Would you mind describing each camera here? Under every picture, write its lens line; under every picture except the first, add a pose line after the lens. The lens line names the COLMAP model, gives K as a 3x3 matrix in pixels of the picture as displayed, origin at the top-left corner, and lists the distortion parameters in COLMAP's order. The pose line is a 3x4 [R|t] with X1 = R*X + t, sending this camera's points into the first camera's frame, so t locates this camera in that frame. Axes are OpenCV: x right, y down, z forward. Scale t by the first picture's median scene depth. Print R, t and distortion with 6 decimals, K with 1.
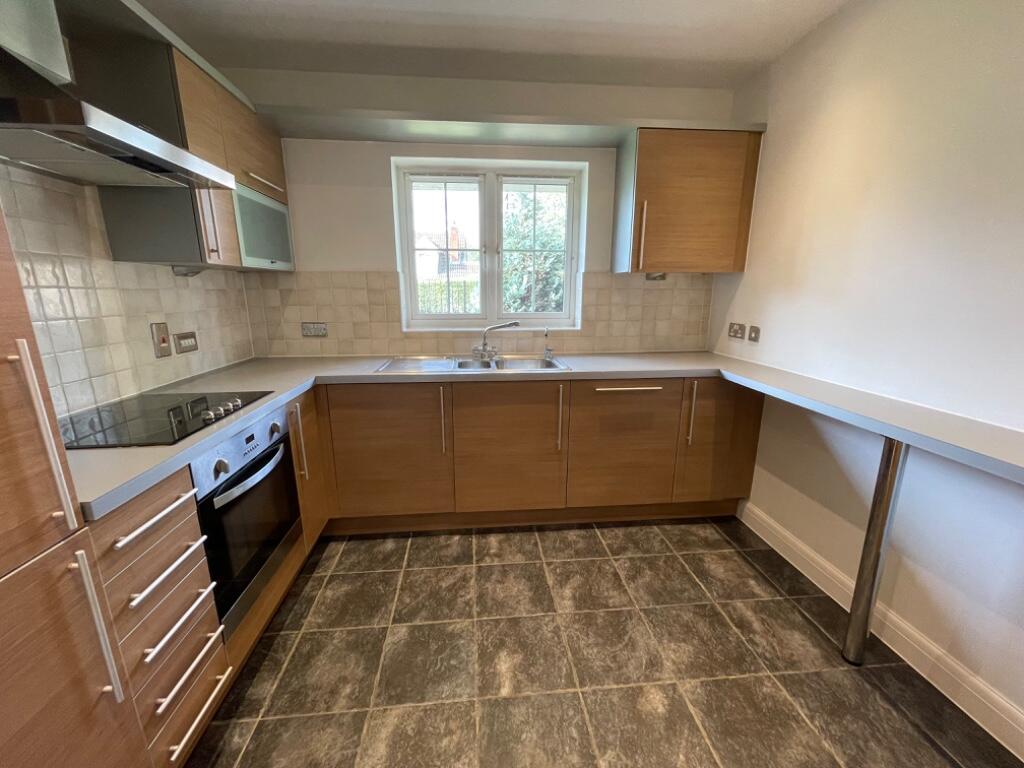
lens RADIAL K [[413.1, 0, 509.4], [0, 413.1, 386.5], [0, 0, 1]] dist [0.008850, -0.003124]
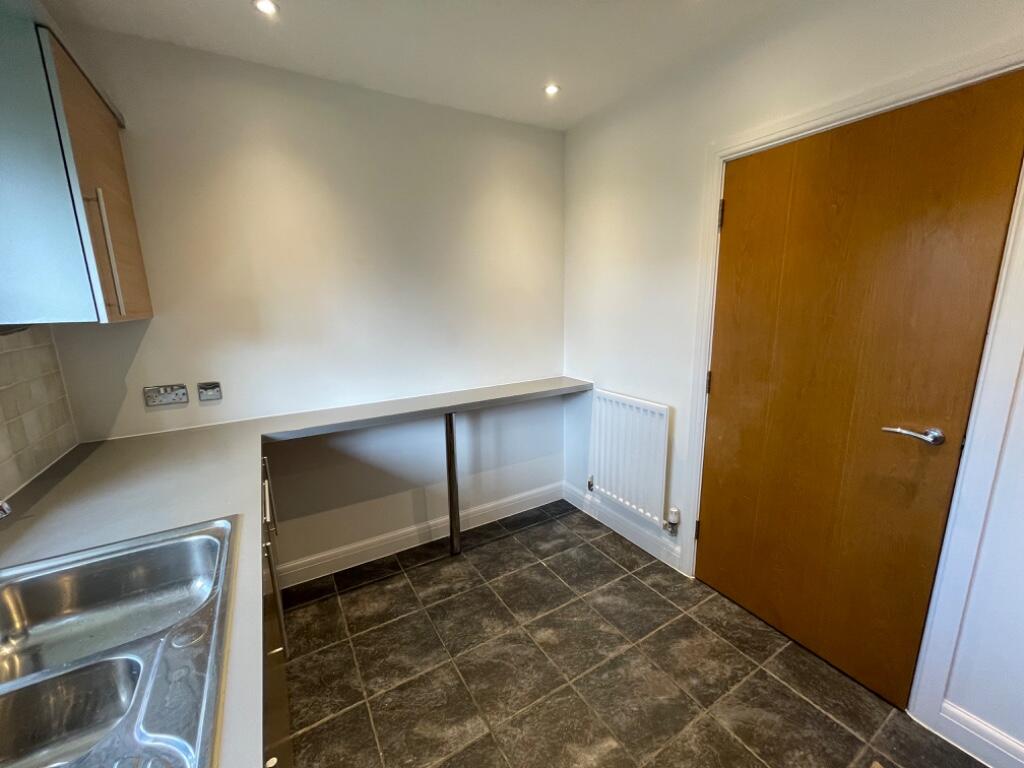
lens RADIAL K [[413.1, 0, 509.8], [0, 413.1, 384.1], [0, 0, 1]] dist [0.008850, -0.003124]
pose [[-0.423917, -0.166006, 0.890358, -0.544990], [0.229907, 0.931135, 0.283073, -0.333690], [-0.876035, 0.324699, -0.356558, 1.094843]]
